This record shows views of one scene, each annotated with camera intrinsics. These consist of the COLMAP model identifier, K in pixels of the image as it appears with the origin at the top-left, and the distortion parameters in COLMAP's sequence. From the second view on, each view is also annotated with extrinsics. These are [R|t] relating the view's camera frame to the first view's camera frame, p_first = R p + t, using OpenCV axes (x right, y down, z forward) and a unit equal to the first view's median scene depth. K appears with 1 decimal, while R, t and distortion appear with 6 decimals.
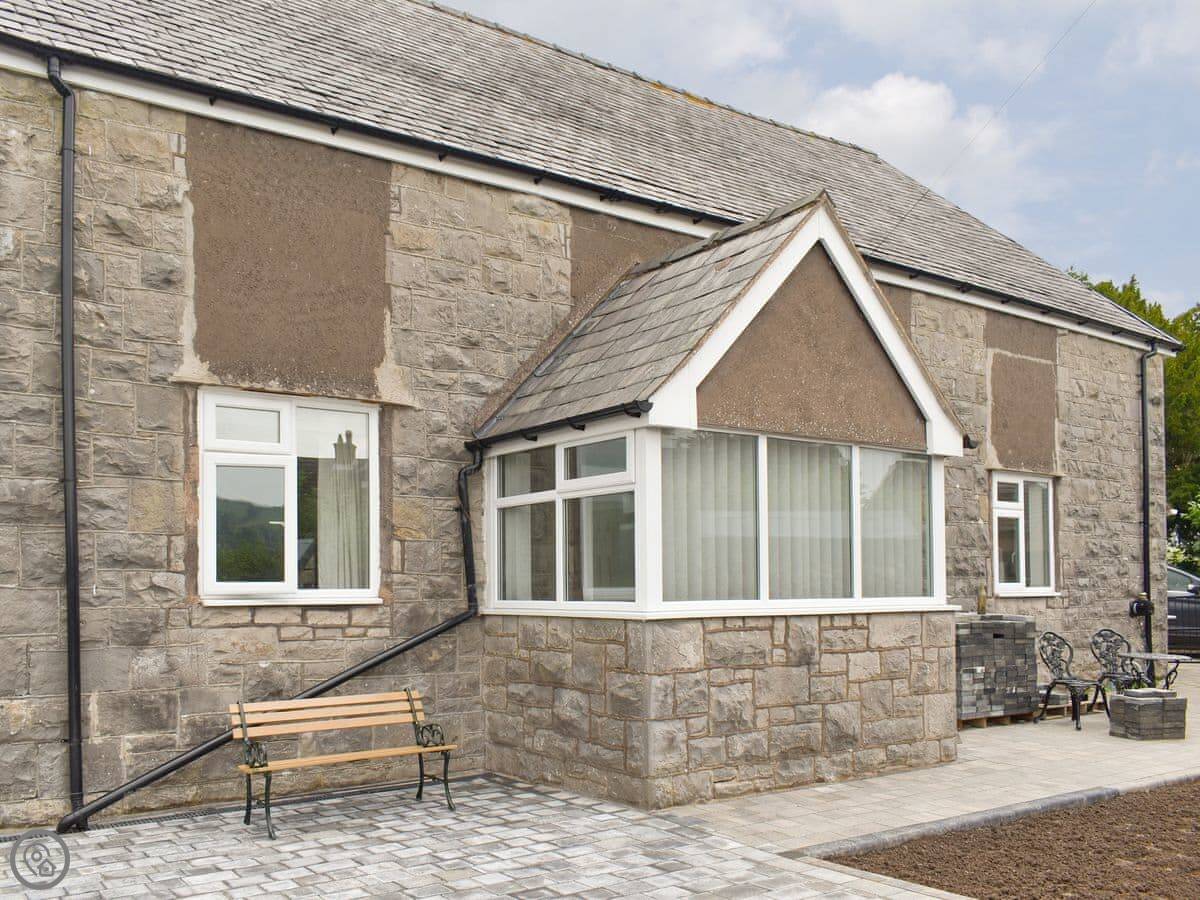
lens RADIAL K [[943.0, 0, 600.0], [0, 943.0, 450.0], [0, 0, 1]] dist [-0.009969, -0.002531]
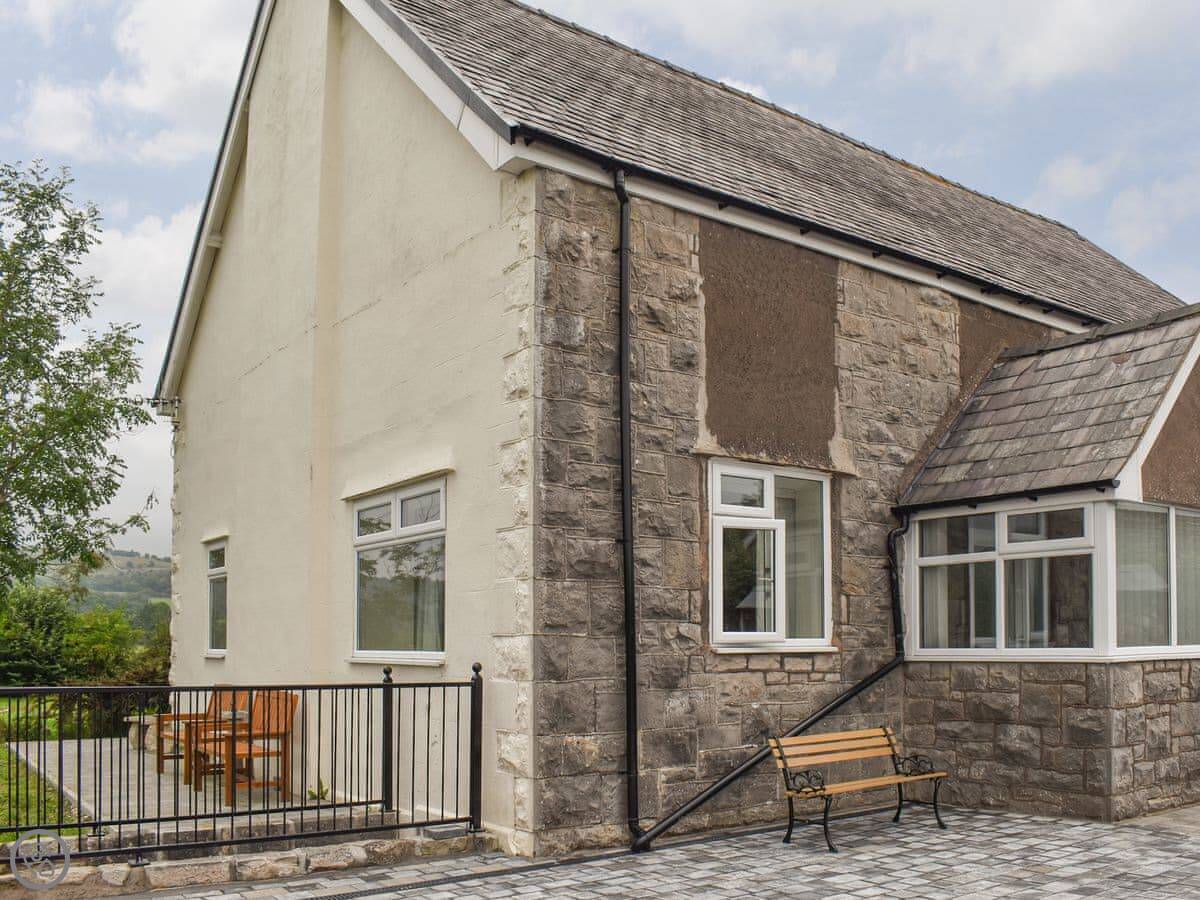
lens RADIAL K [[1055.3, 0, 600.0], [0, 1055.3, 450.0], [0, 0, 1]] dist [-0.070179, 0.006318]
pose [[0.996939, 0.018646, 0.075927, -0.654719], [-0.015954, 0.999228, -0.035913, -0.029107], [-0.076538, 0.034592, 0.996466, -0.246256]]
